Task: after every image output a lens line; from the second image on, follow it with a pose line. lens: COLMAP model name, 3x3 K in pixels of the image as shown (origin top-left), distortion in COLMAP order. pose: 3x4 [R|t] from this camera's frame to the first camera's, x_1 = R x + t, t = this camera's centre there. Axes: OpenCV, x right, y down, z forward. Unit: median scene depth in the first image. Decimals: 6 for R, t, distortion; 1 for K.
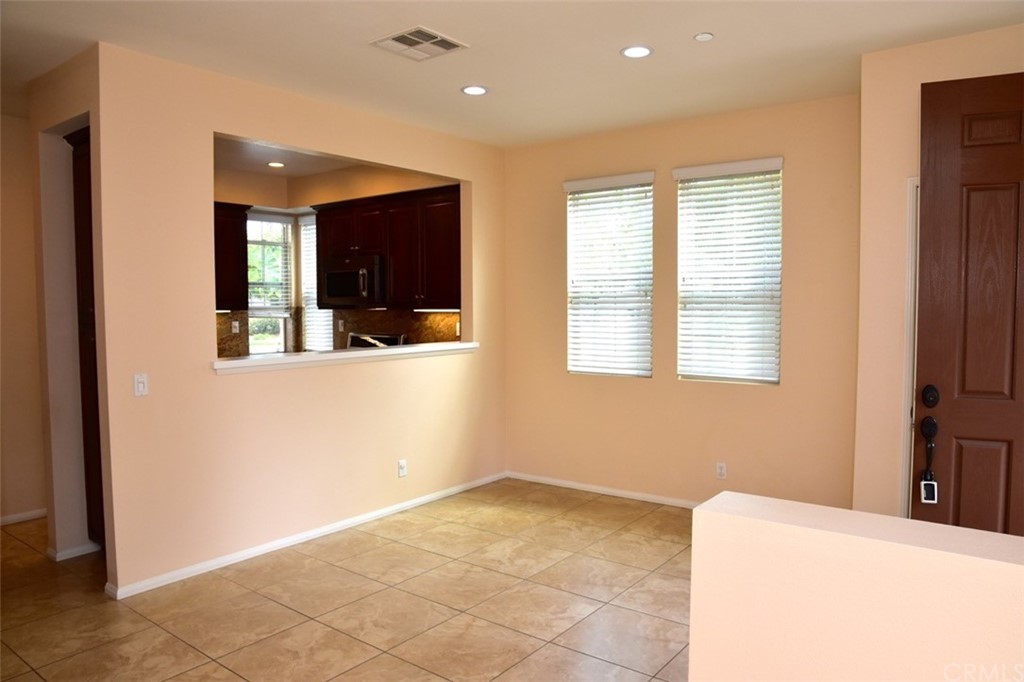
lens RADIAL K [[699.2, 0, 513.7], [0, 699.2, 345.9], [0, 0, 1]] dist [-0.095929, 0.035090]
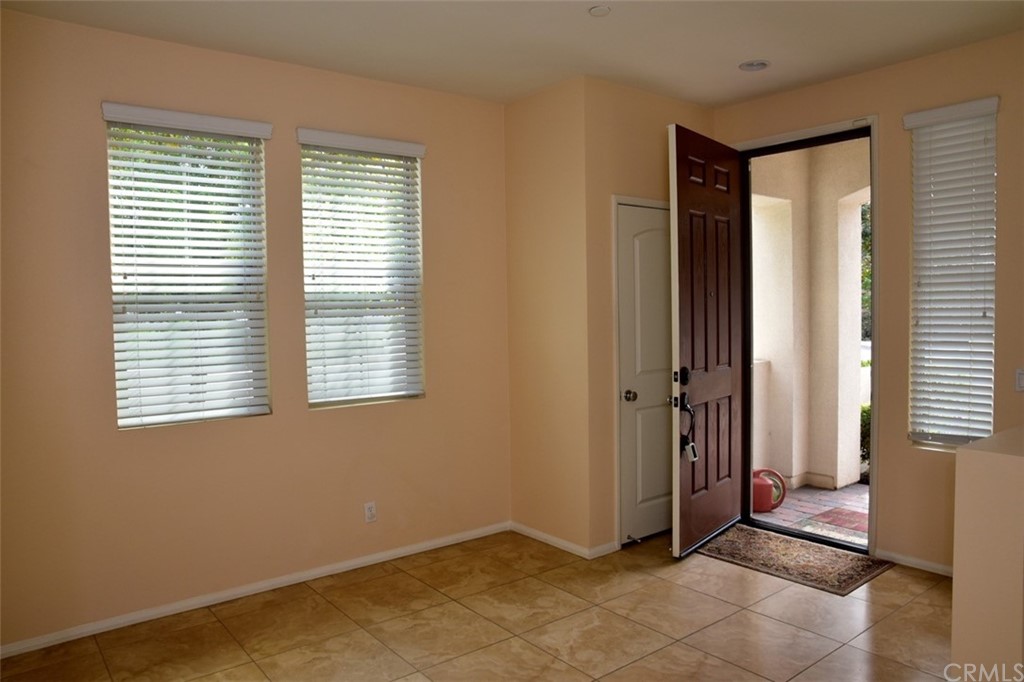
lens RADIAL K [[699.2, 0, 513.6], [0, 699.2, 346.6], [0, 0, 1]] dist [-0.095929, 0.035090]
pose [[0.250966, -0.049136, 0.966748, -0.405257], [0.078662, 0.996443, 0.030225, -0.024197], [-0.964795, 0.068461, 0.253938, 0.562361]]
